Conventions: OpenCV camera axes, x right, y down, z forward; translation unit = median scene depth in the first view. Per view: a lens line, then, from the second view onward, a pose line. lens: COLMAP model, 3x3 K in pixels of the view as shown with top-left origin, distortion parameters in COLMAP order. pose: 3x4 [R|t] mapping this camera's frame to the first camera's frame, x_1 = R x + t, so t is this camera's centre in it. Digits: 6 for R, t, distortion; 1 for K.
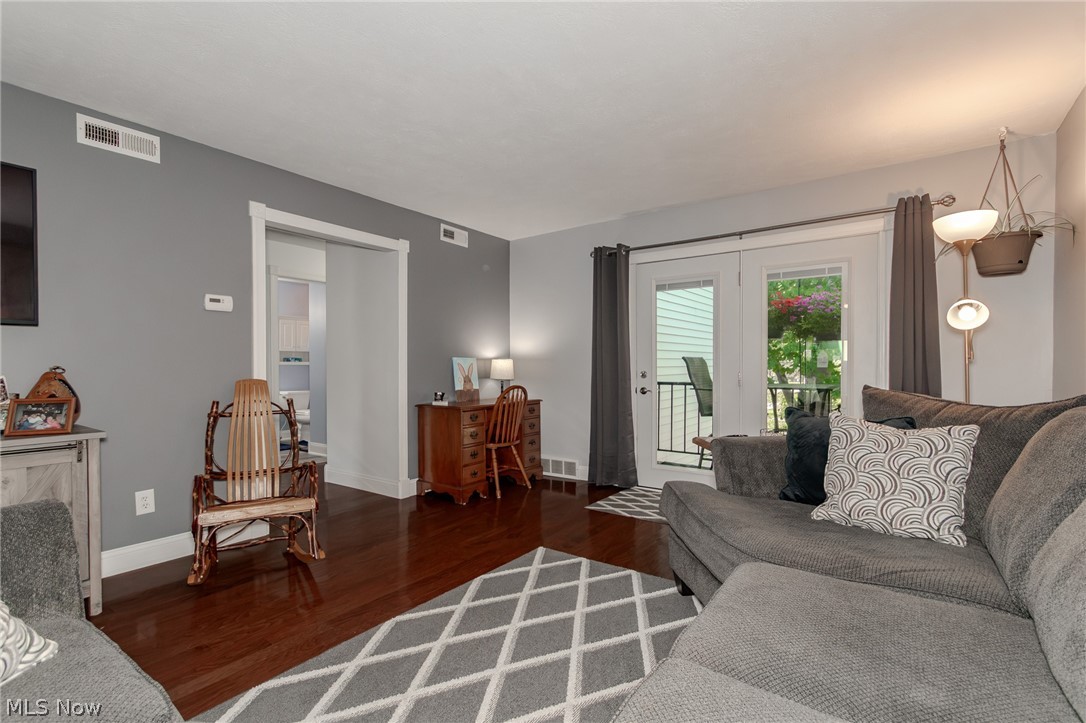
lens RADIAL K [[503.2, 0, 543.0], [0, 503.2, 361.5], [0, 0, 1]] dist [0.000074, -0.000157]
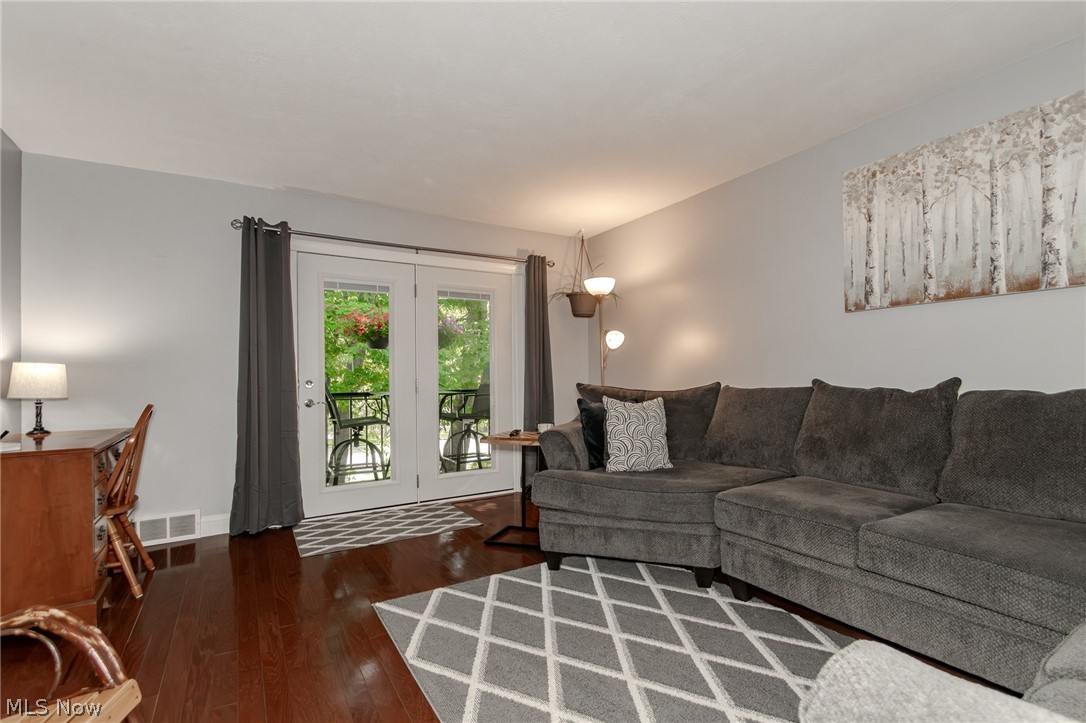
lens RADIAL K [[510.9, 0, 543.0], [0, 510.9, 361.5], [0, 0, 1]] dist [0.000651, -0.000271]
pose [[0.381954, 0.020451, 0.923955, -0.492286], [-0.001875, 0.999770, -0.021354, 0.005967], [-0.924179, 0.006424, 0.381905, 0.345474]]
